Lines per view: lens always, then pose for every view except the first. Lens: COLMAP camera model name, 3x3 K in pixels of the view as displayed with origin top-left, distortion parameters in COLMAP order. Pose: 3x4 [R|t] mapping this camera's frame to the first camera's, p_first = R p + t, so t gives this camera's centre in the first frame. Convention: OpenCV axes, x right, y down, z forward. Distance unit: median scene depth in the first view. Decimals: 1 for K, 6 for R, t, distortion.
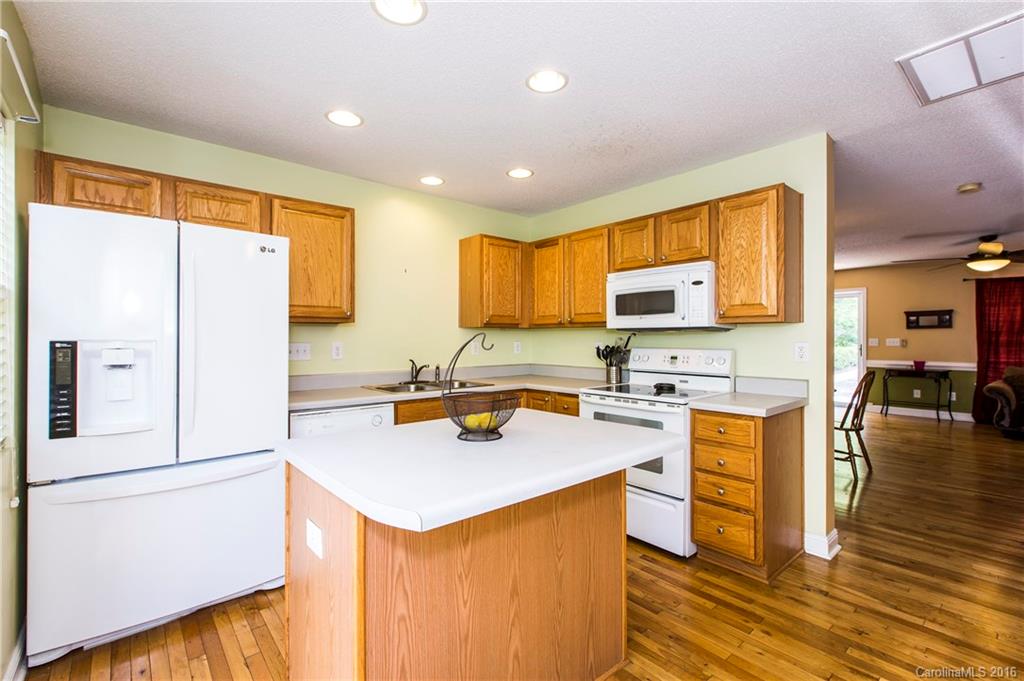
lens RADIAL K [[458.1, 0, 511.6], [0, 458.1, 337.1], [0, 0, 1]] dist [0.013017, -0.009864]
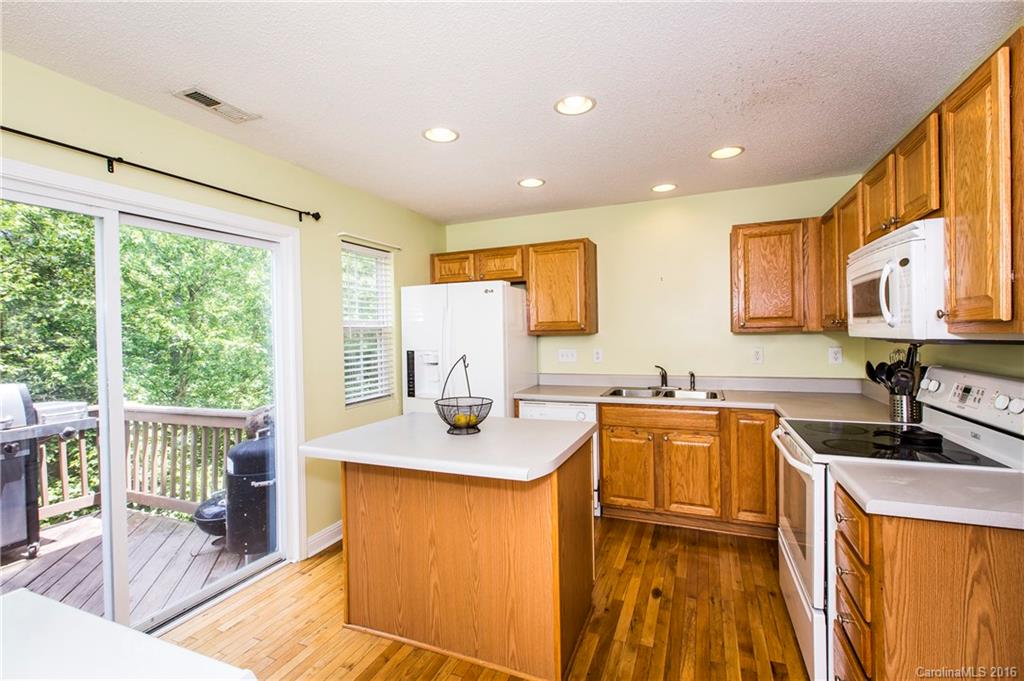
lens RADIAL K [[458.1, 0, 511.6], [0, 458.1, 337.1], [0, 0, 1]] dist [0.013017, -0.009864]
pose [[0.451207, 0.001091, -0.892419, 0.925779], [0.018807, 0.999766, 0.010731, -0.054737], [0.892221, -0.021625, 0.451081, 0.401959]]
